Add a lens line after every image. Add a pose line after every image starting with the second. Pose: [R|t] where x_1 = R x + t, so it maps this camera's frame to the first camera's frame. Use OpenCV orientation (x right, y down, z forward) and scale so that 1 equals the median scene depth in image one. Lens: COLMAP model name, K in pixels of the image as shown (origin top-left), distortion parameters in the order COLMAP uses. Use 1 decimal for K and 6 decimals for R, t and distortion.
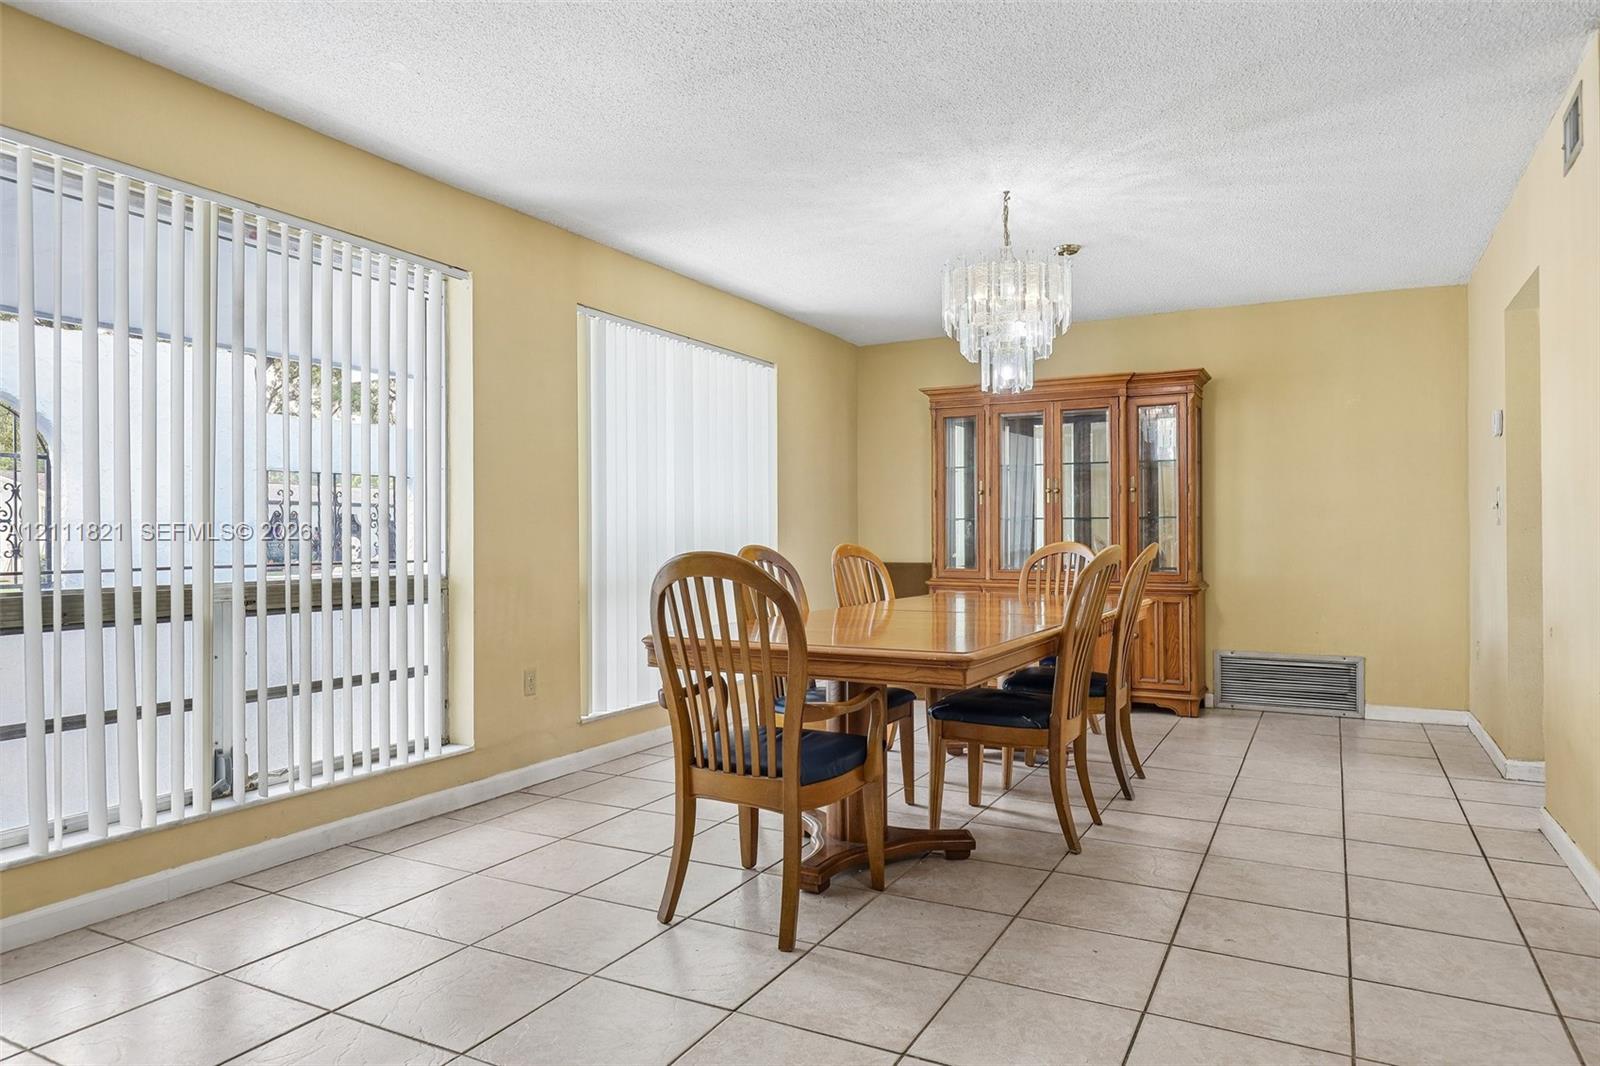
lens RADIAL K [[993.3, 0, 804.2], [0, 993.3, 528.1], [0, 0, 1]] dist [0.004876, -0.001063]
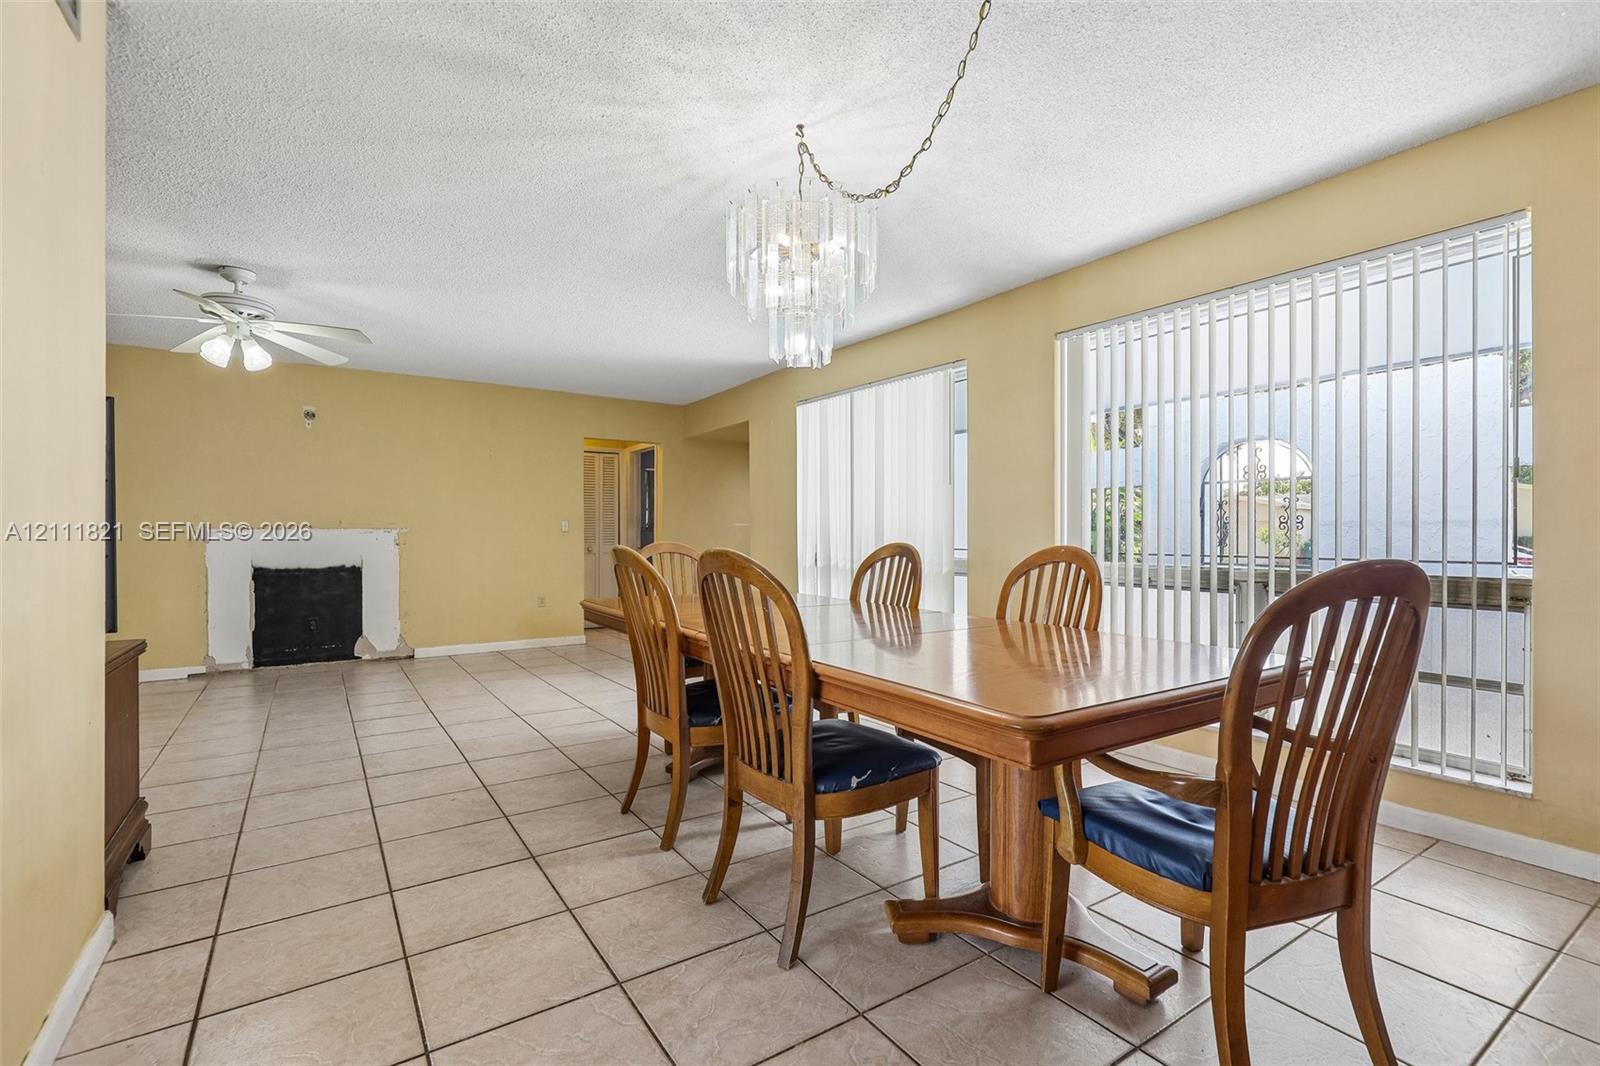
lens RADIAL K [[734.4, 0, 814.0], [0, 734.4, 537.6], [0, 0, 1]] dist [0.004610, 0.000236]
pose [[-0.463682, 0.011147, -0.885932, 0.999030], [0.010664, 0.999919, 0.007000, 0.004301], [0.885938, -0.006202, -0.463763, 1.723217]]
